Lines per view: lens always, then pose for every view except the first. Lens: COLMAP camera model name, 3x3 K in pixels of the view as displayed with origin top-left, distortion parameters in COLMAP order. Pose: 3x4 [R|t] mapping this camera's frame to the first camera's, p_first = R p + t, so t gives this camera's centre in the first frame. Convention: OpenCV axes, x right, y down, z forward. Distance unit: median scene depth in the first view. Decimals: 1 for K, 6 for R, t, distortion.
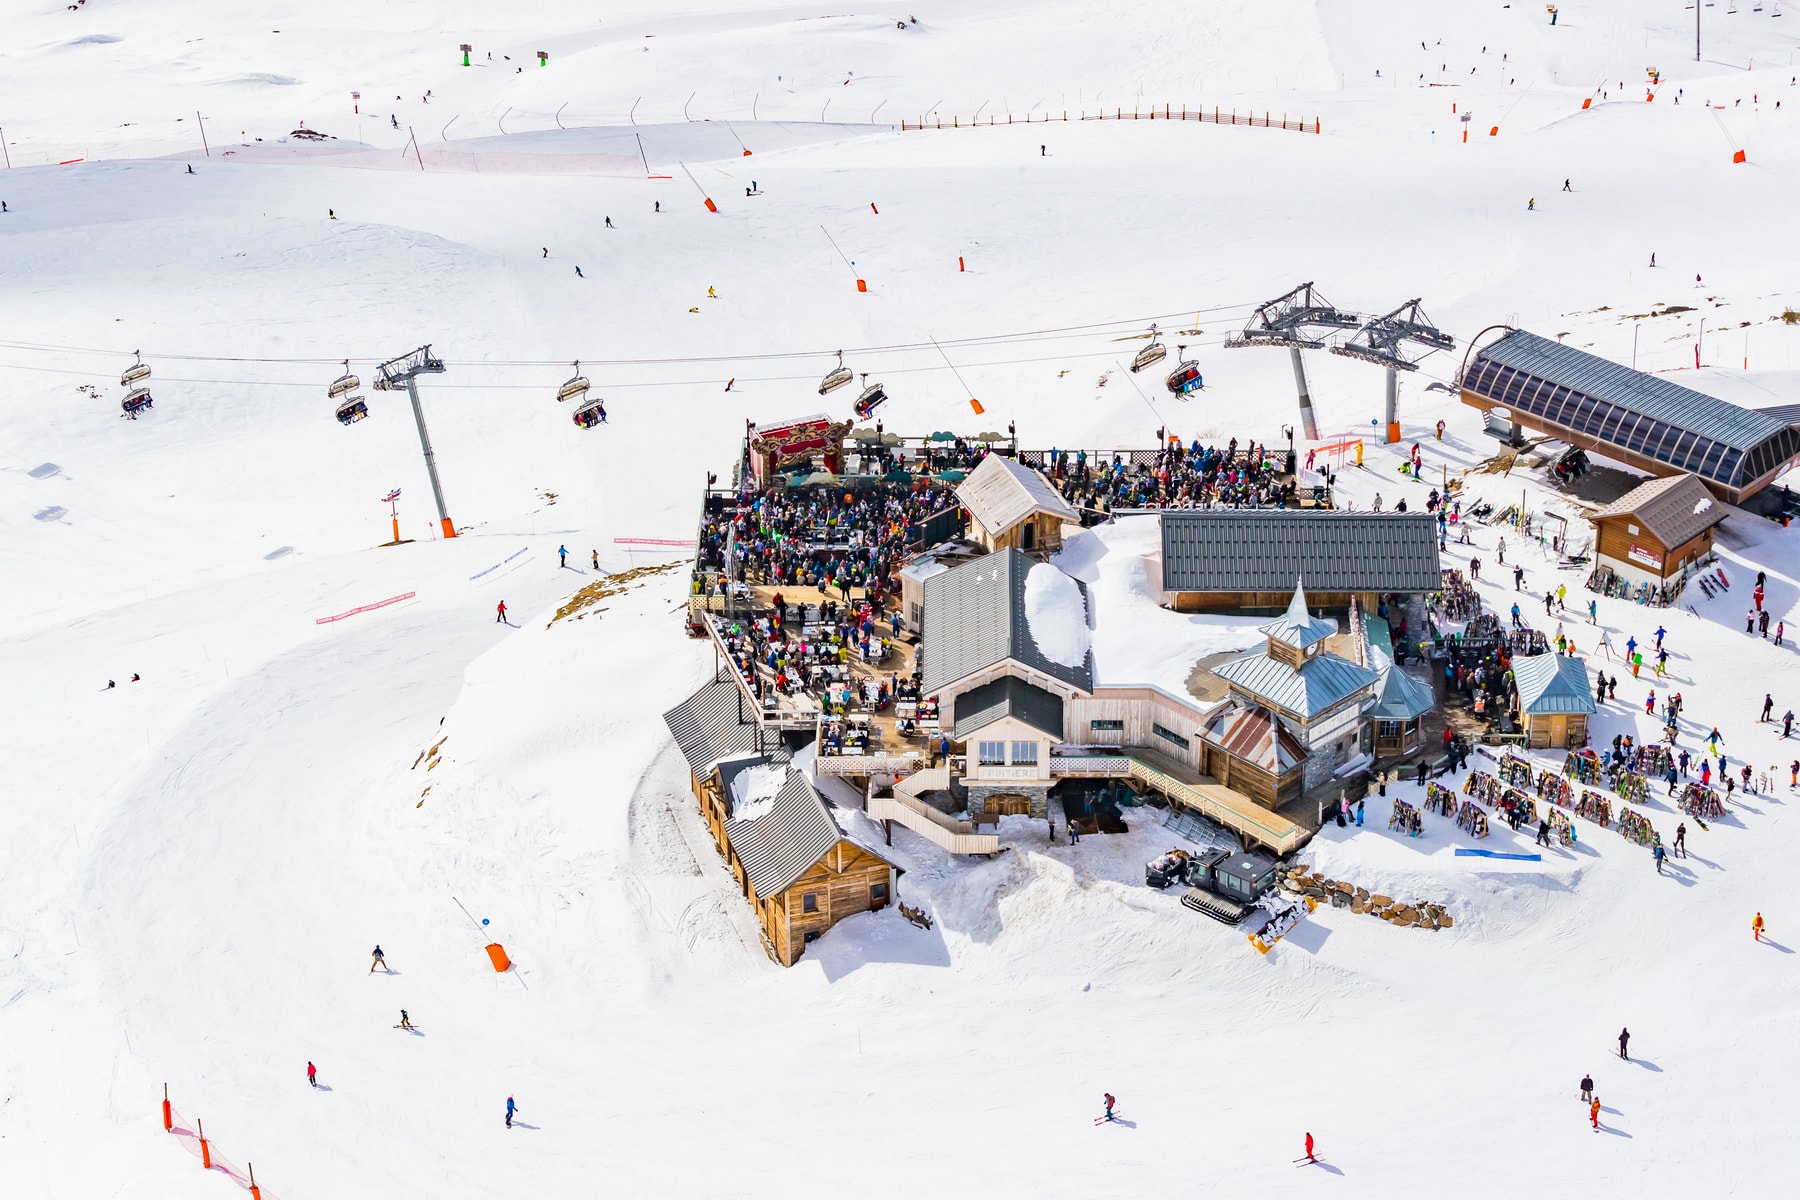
lens RADIAL K [[3274.1, 0, 900.0], [0, 3274.1, 600.0], [0, 0, 1]] dist [-0.013553, -0.091221]
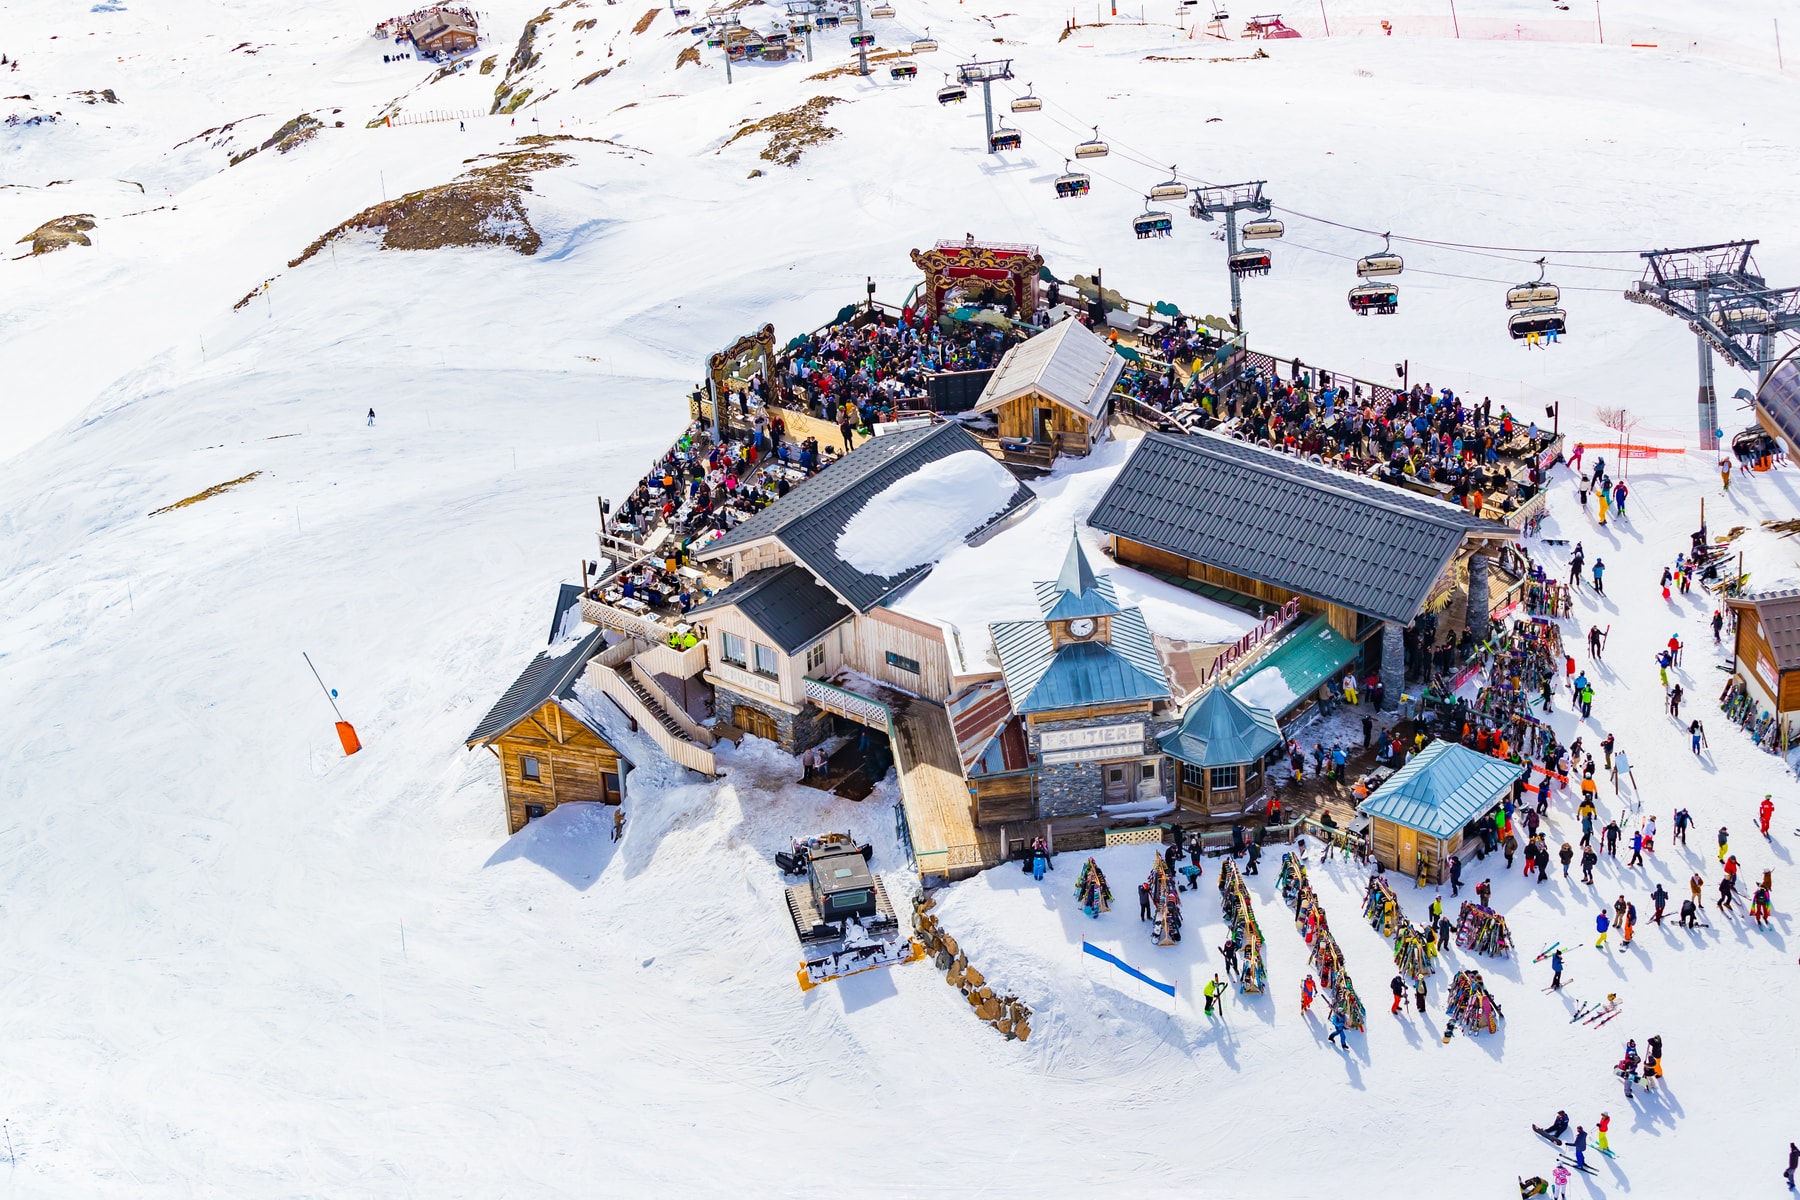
lens RADIAL K [[3274.1, 0, 900.0], [0, 3274.1, 600.0], [0, 0, 1]] dist [-0.013553, -0.091221]
pose [[0.839391, 0.275957, -0.468263, 0.417692], [-0.264477, 0.960025, 0.091671, -0.045587], [0.474842, 0.046897, 0.878821, 0.335829]]
